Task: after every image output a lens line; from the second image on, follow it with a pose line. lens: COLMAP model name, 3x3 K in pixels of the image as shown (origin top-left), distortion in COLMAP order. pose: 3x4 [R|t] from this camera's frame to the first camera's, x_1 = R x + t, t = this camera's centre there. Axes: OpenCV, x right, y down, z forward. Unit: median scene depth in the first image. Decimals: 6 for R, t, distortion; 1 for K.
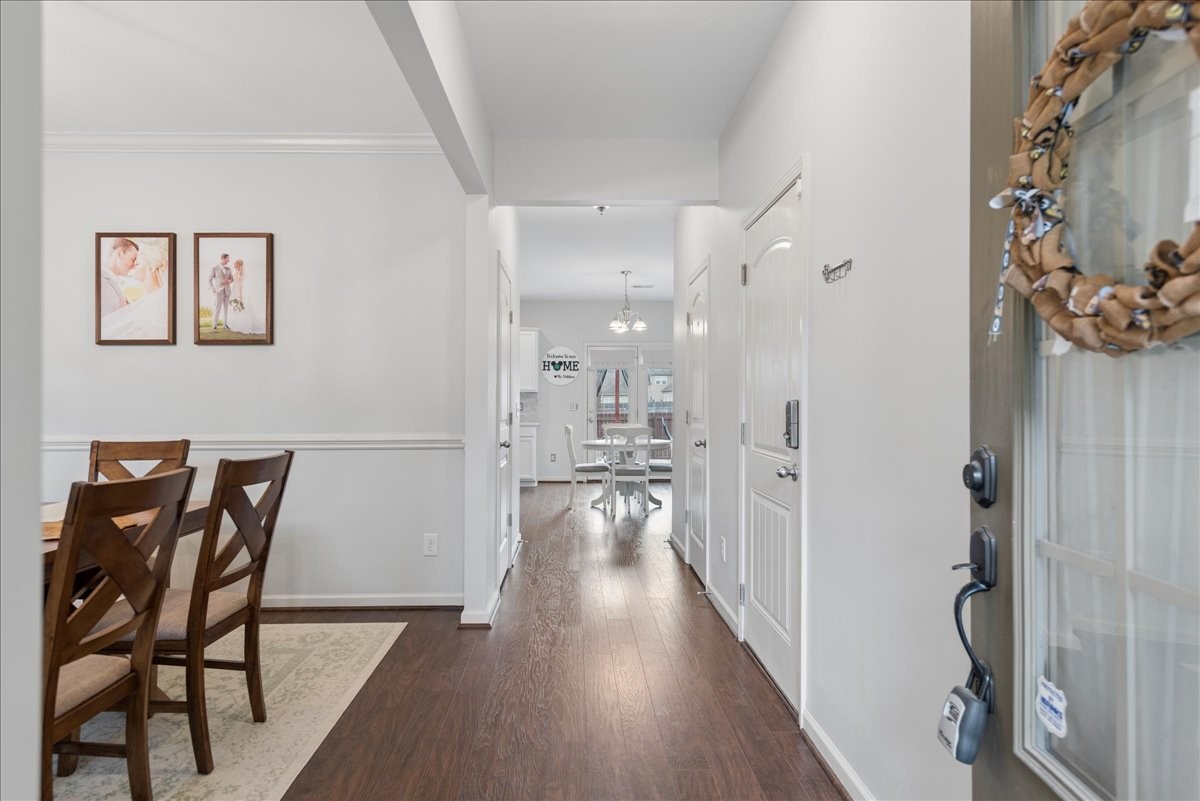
lens RADIAL K [[608.1, 0, 600.0], [0, 608.1, 400.5], [0, 0, 1]] dist [0.000937, 0.000000]
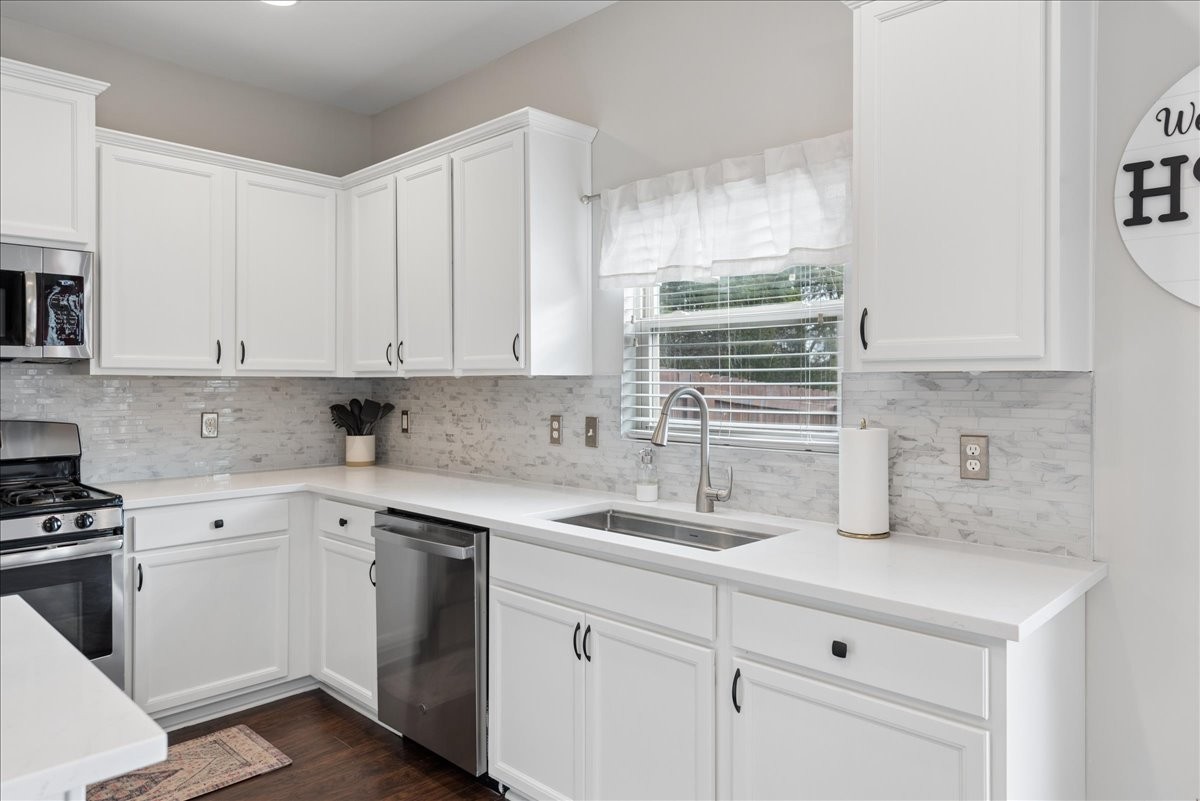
lens RADIAL K [[769.2, 0, 622.2], [0, 769.2, 386.1], [0, 0, 1]] dist [0.013118, 0.000033]
pose [[0.702760, 0.000875, -0.711426, -0.045168], [0.010386, 0.999880, 0.011489, -0.013439], [0.711351, -0.015462, 0.702667, 0.774972]]
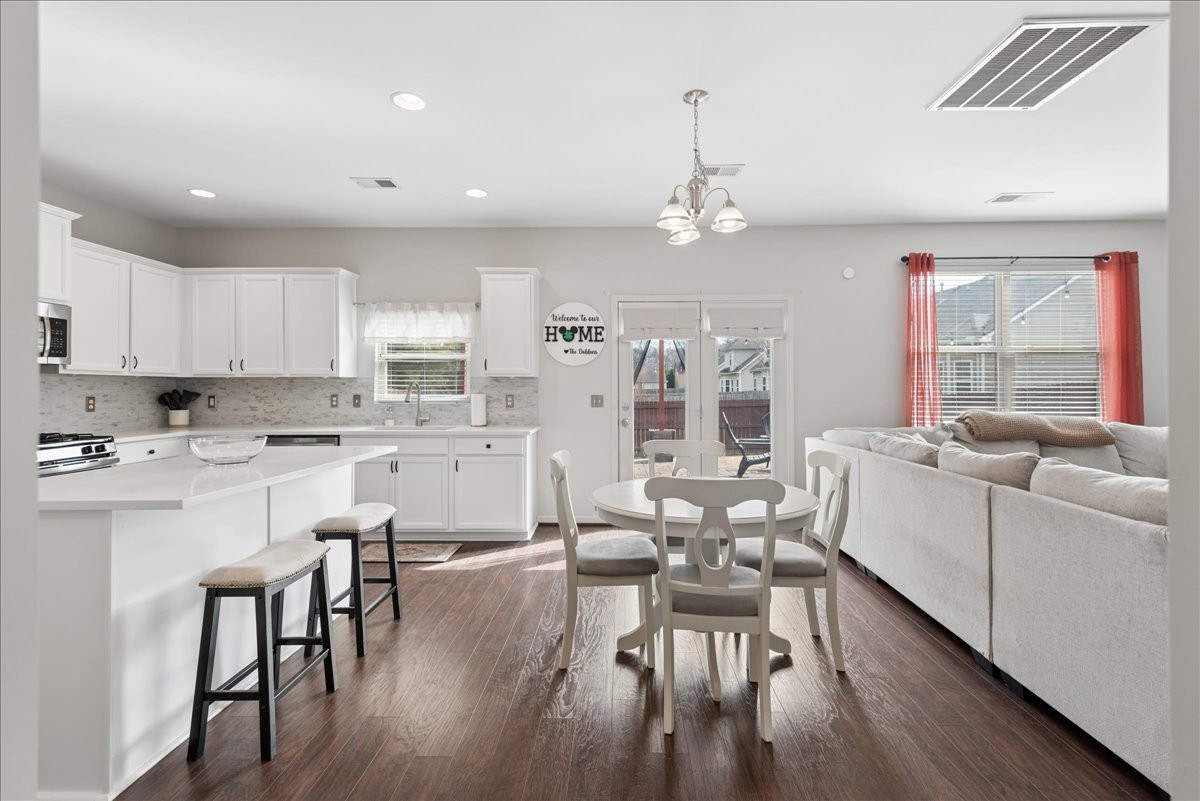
lens RADIAL K [[545.4, 0, 615.0], [0, 545.4, 396.0], [0, 0, 1]] dist [0.016599, -0.009723]
pose [[0.998823, -0.002784, -0.048414, 0.002088], [0.004056, 0.999648, 0.026209, -0.008963], [0.048324, -0.026375, 0.998483, 0.454592]]
